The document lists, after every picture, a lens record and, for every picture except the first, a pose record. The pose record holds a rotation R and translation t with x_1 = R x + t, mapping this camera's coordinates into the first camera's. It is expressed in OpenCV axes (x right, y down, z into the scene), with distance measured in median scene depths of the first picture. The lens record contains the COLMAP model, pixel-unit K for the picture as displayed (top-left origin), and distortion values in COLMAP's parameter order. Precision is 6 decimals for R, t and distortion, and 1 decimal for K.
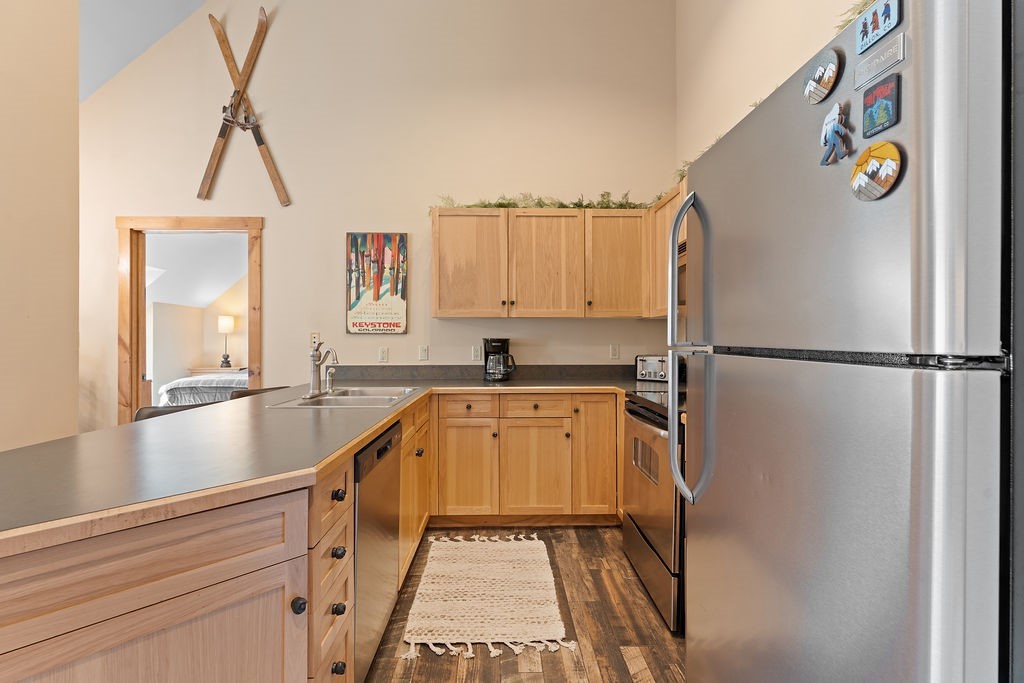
lens RADIAL K [[458.7, 0, 510.2], [0, 458.7, 340.4], [0, 0, 1]] dist [-0.005067, 0.001399]
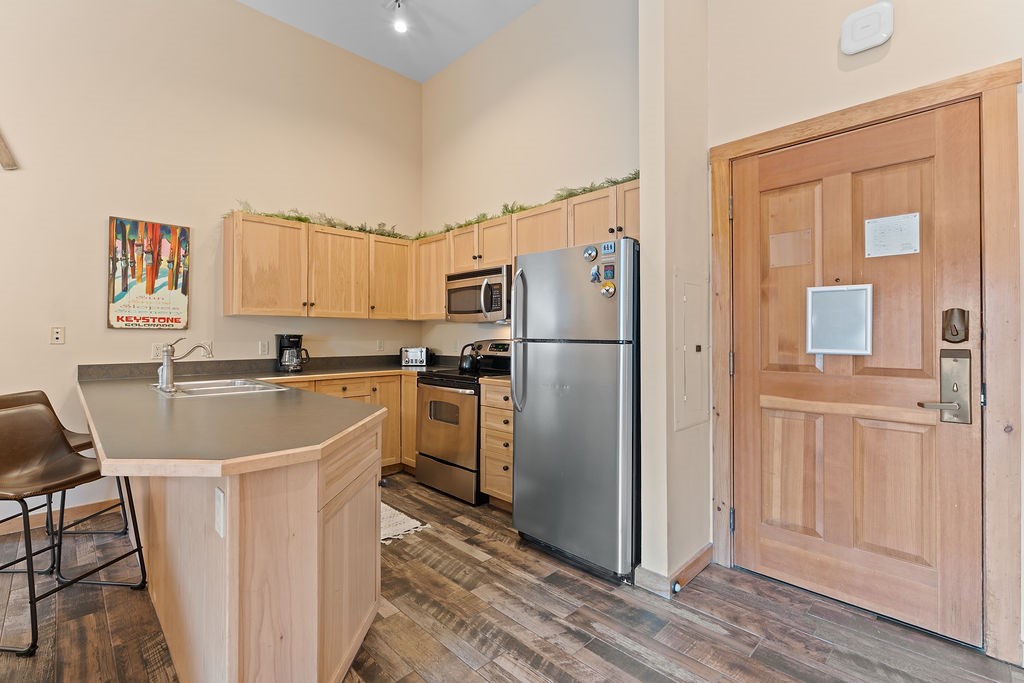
lens RADIAL K [[458.7, 0, 515.2], [0, 458.7, 335.4], [0, 0, 1]] dist [-0.005067, 0.001399]
pose [[0.724800, 0.002688, 0.688955, -0.421644], [-0.001179, 0.999996, -0.002661, 0.000117], [-0.688959, 0.001117, 0.724800, -0.211842]]
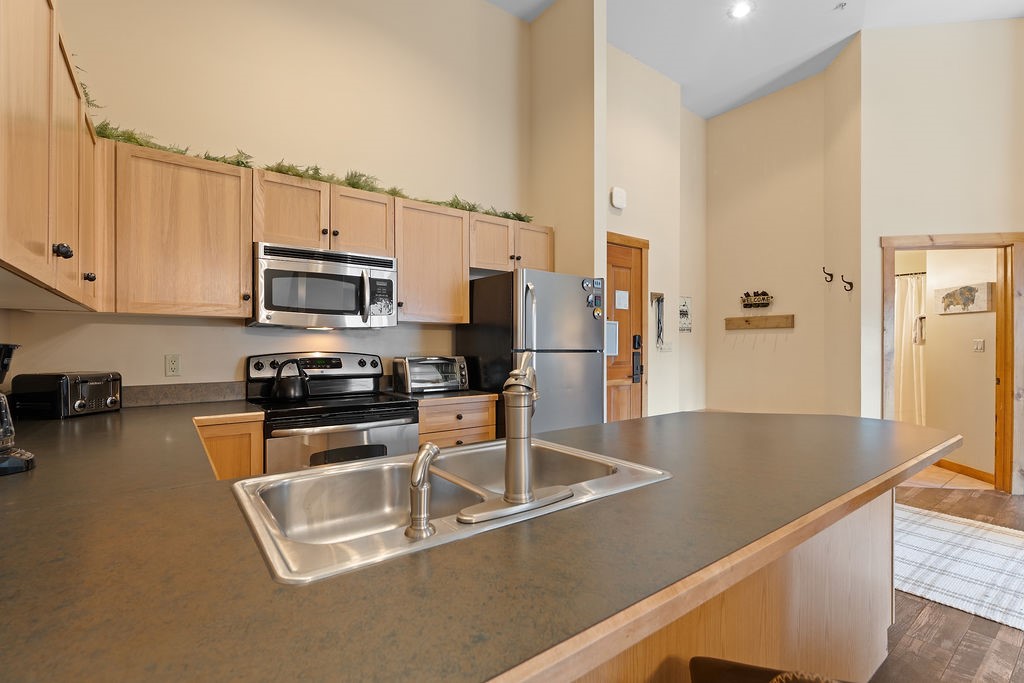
lens RADIAL K [[458.7, 0, 519.0], [0, 458.7, 345.9], [0, 0, 1]] dist [-0.005067, 0.001399]
pose [[-0.579712, -0.003590, 0.814814, -0.537410], [-0.000851, 0.999992, 0.003800, -0.007152], [-0.814821, 0.001509, -0.579711, 0.880603]]
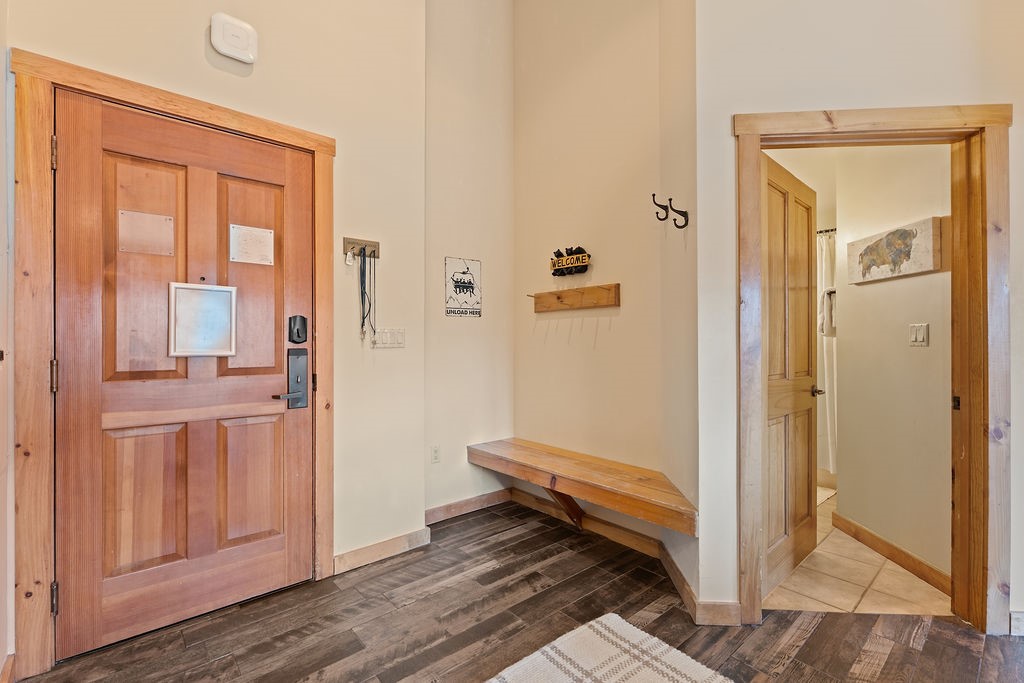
lens RADIAL K [[458.7, 0, 508.4], [0, 458.7, 340.2], [0, 0, 1]] dist [-0.005067, 0.001399]
pose [[-0.632717, 0.004008, 0.774373, -0.384491], [0.002244, 0.999992, -0.003342, 0.005521], [-0.774380, -0.000377, -0.632721, 0.015308]]
